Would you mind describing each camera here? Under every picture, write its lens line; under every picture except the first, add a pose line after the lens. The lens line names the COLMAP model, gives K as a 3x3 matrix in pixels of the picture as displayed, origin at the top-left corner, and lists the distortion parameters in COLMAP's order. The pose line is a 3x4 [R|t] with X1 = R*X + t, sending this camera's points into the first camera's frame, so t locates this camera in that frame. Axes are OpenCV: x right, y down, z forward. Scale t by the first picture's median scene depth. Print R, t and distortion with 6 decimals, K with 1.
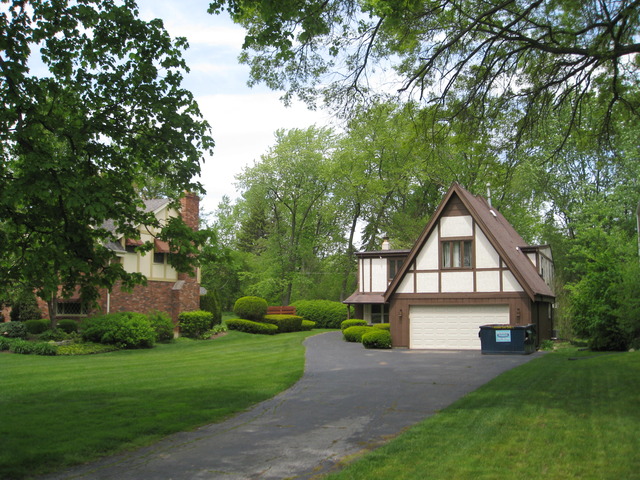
lens RADIAL K [[680.4, 0, 320.0], [0, 680.4, 240.0], [0, 0, 1]] dist [-0.141507, -0.007410]
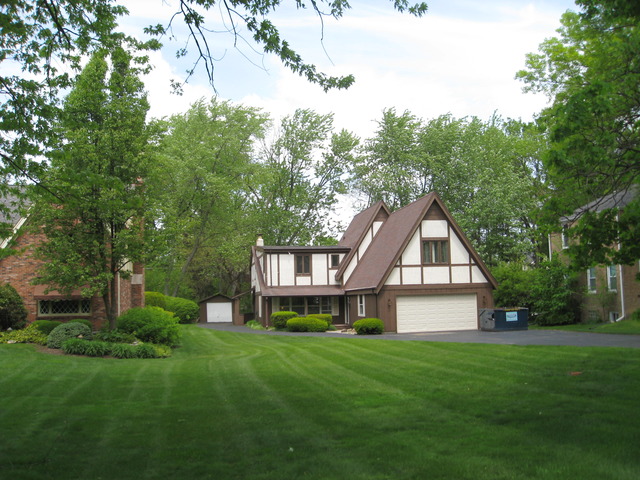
lens RADIAL K [[680.4, 0, 320.0], [0, 680.4, 240.0], [0, 0, 1]] dist [-0.141507, -0.007410]
pose [[0.831061, 0.028213, 0.555465, -0.632388], [-0.030313, 0.999526, -0.005416, 0.012424], [-0.555354, -0.012337, 0.831522, 0.113989]]
